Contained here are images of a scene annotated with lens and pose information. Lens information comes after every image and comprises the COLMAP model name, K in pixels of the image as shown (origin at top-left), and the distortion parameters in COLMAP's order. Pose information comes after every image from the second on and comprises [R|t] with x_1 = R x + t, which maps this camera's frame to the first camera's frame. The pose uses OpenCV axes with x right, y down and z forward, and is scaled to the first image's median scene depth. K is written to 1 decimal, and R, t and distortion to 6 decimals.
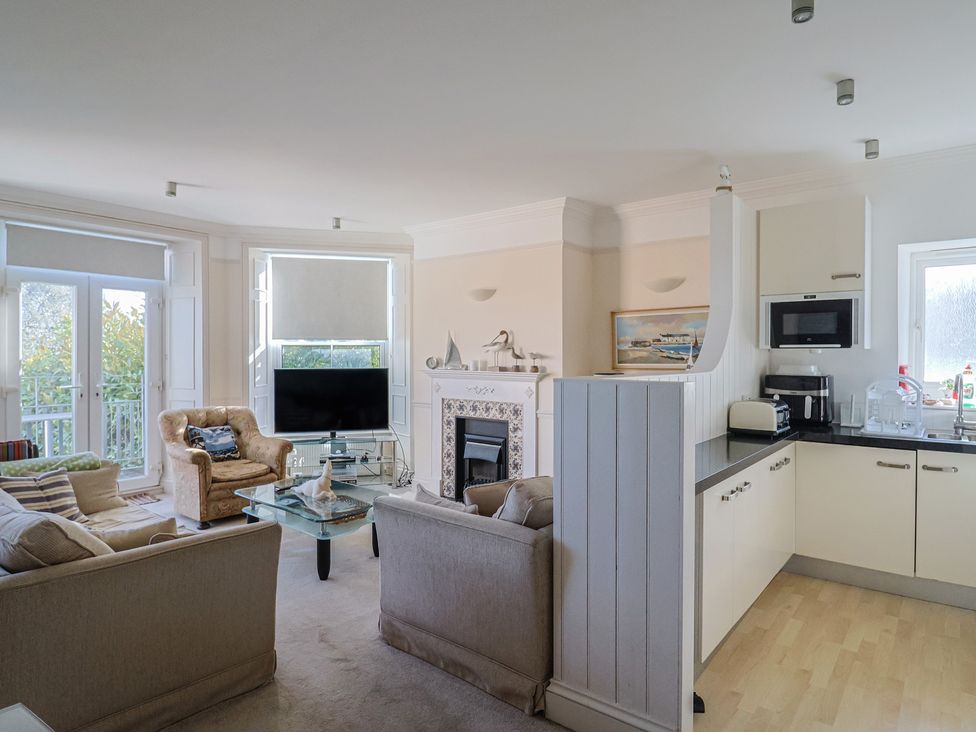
lens RADIAL K [[579.2, 0, 501.6], [0, 579.2, 358.0], [0, 0, 1]] dist [-0.000012, -0.013436]
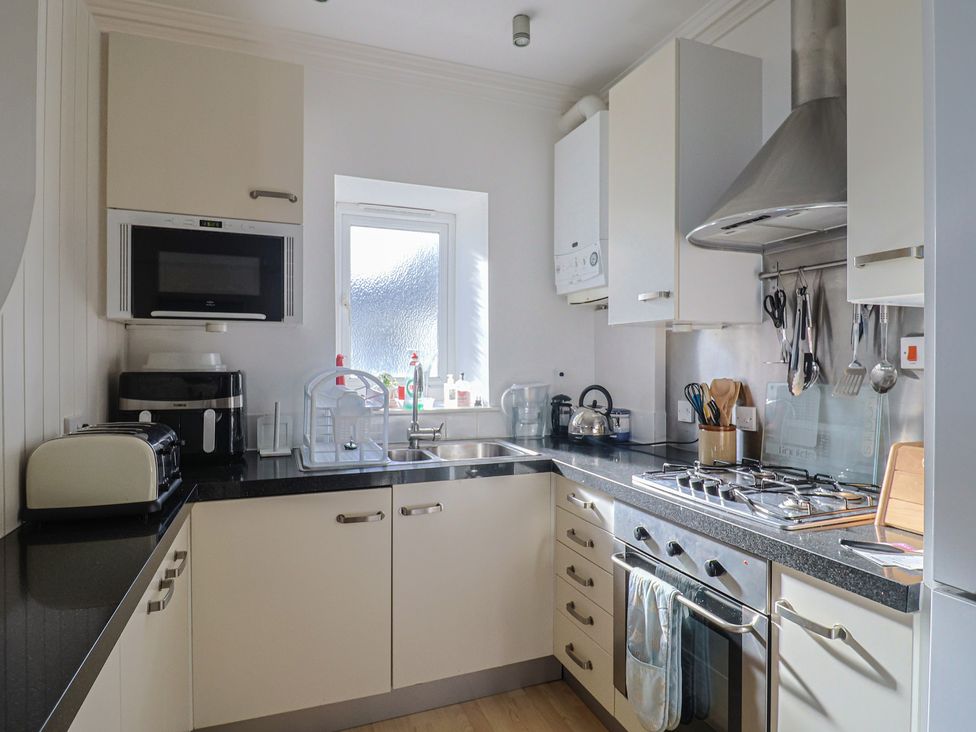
lens RADIAL K [[565.1, 0, 497.7], [0, 565.1, 361.5], [0, 0, 1]] dist [-0.000841, -0.014674]
pose [[0.505290, -0.003285, 0.862943, 0.163197], [0.005722, 0.999984, 0.000456, 0.017080], [-0.862931, 0.004707, 0.505300, 0.382778]]
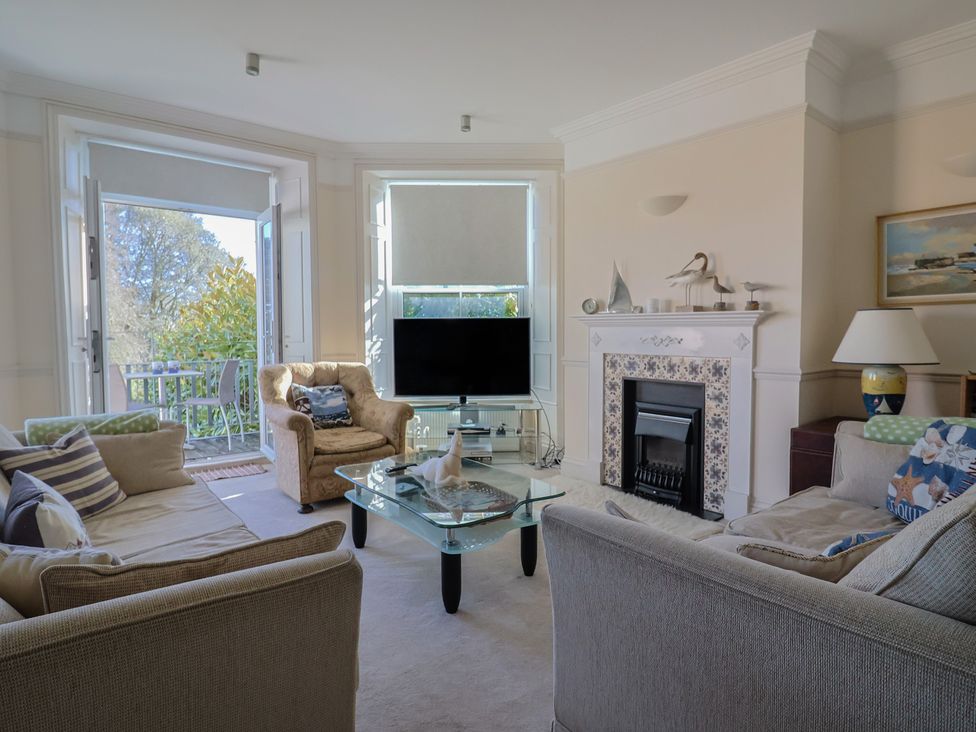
lens RADIAL K [[565.1, 0, 497.7], [0, 565.1, 361.5], [0, 0, 1]] dist [-0.000841, -0.014674]
pose [[0.975963, 0.006020, -0.217855, -0.085022], [0.003831, 0.998990, 0.044768, 0.051234], [0.217904, -0.044527, 0.974954, 0.286672]]
